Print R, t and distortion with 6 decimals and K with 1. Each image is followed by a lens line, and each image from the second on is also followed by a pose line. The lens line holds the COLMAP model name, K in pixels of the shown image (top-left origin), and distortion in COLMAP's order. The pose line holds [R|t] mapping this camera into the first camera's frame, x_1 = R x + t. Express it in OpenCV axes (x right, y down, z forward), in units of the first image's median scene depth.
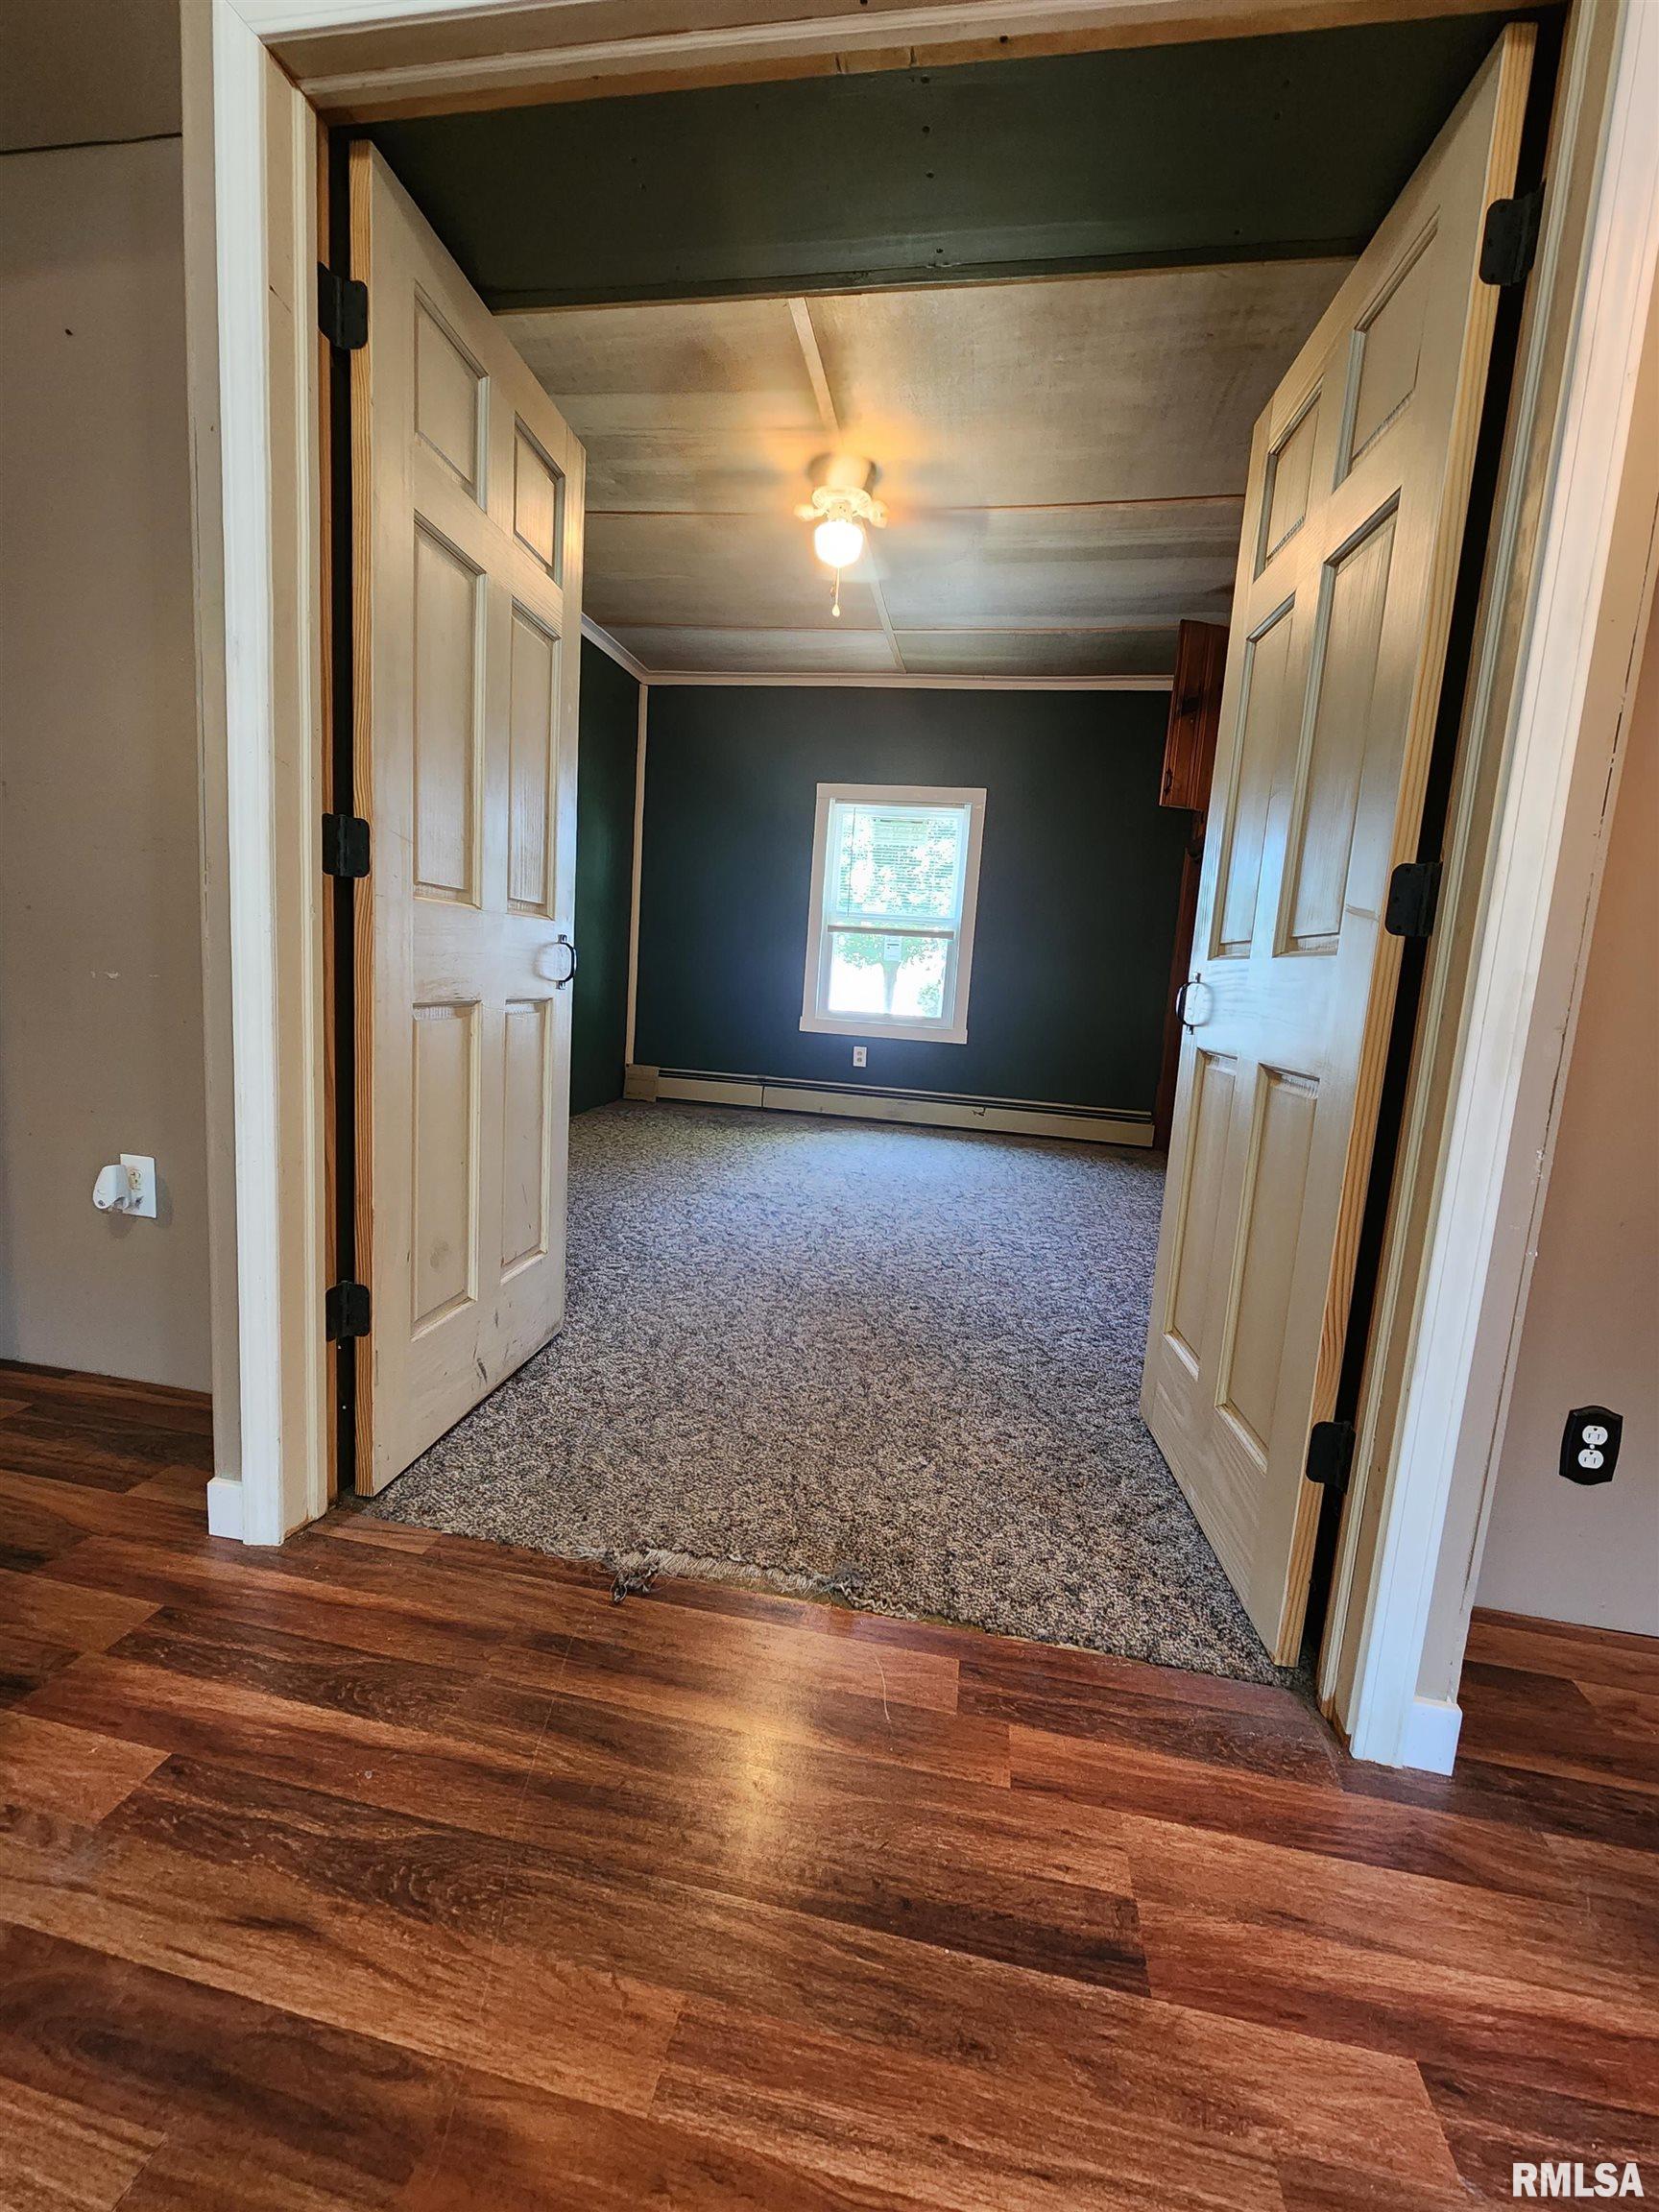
lens RADIAL K [[907.5, 0, 834.2], [0, 907.5, 1100.1], [0, 0, 1]] dist [-0.000377, -0.000168]
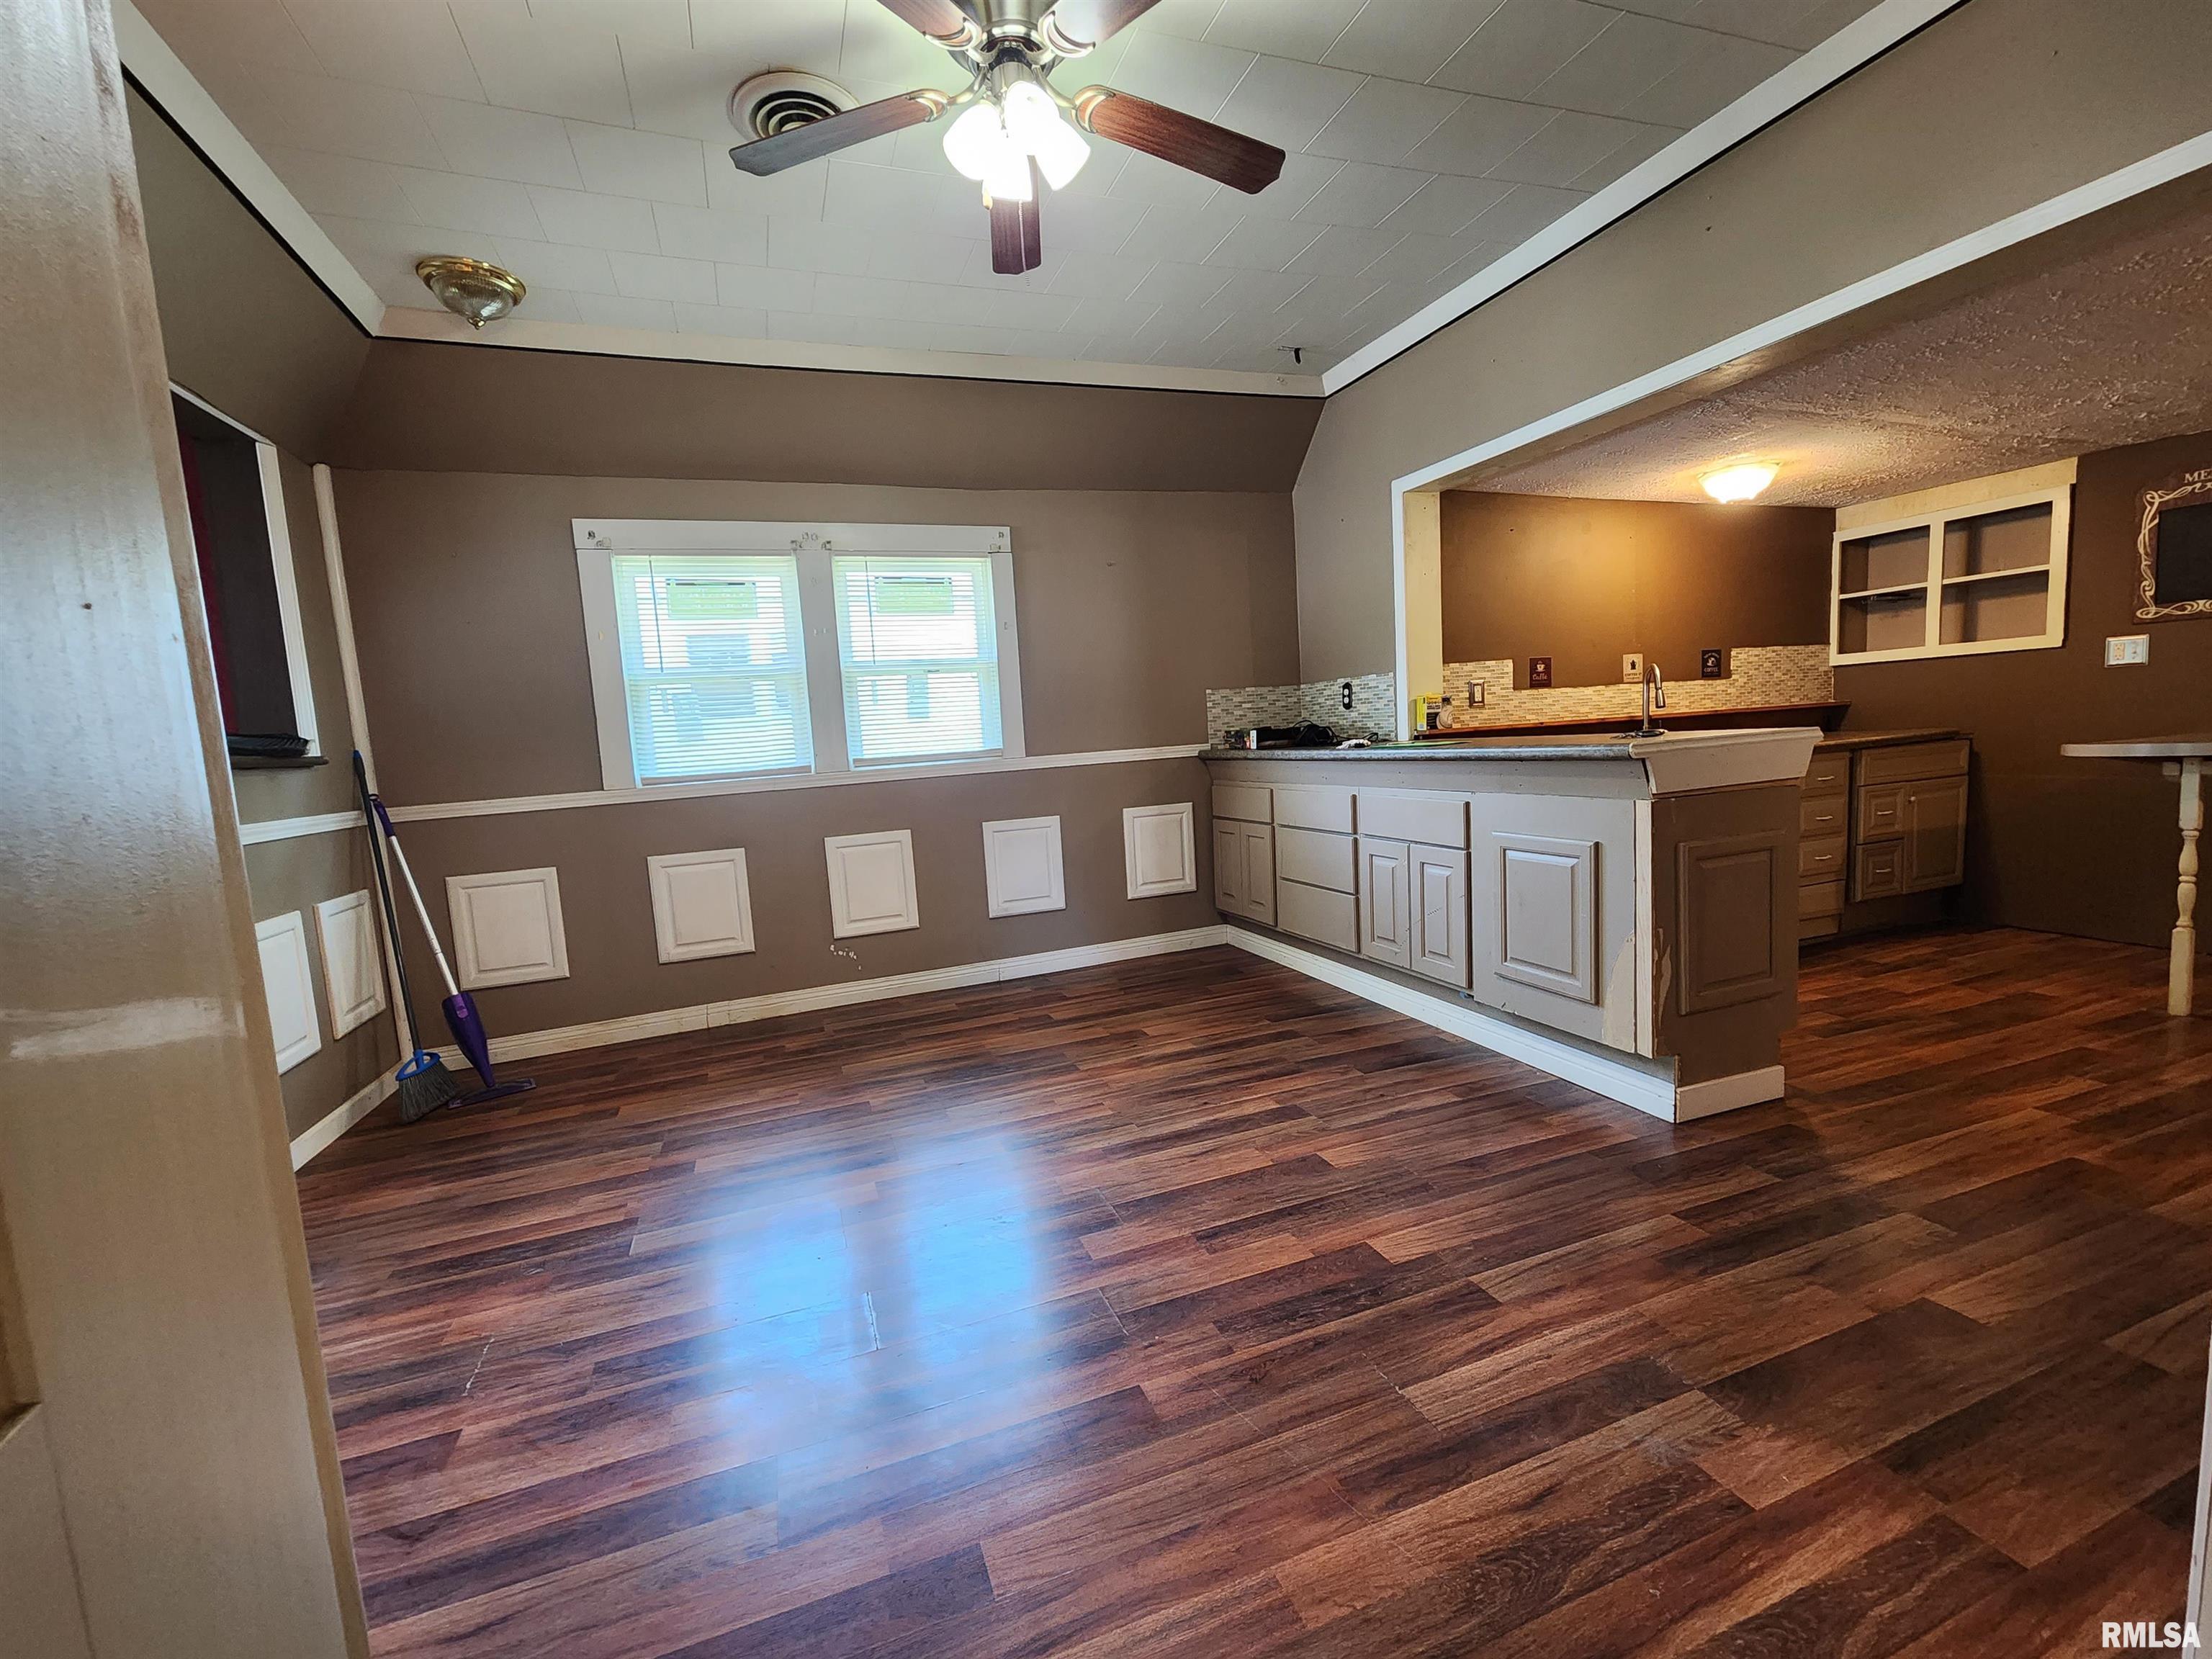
lens RADIAL K [[907.5, 0, 1101.1], [0, 907.5, 831.9], [0, 0, 1]] dist [-0.000377, -0.000168]
pose [[-0.863913, 0.037802, -0.502220, 0.222156], [-0.065877, 0.980131, 0.187094, -0.123053], [0.499314, 0.194717, -0.844258, 0.530315]]
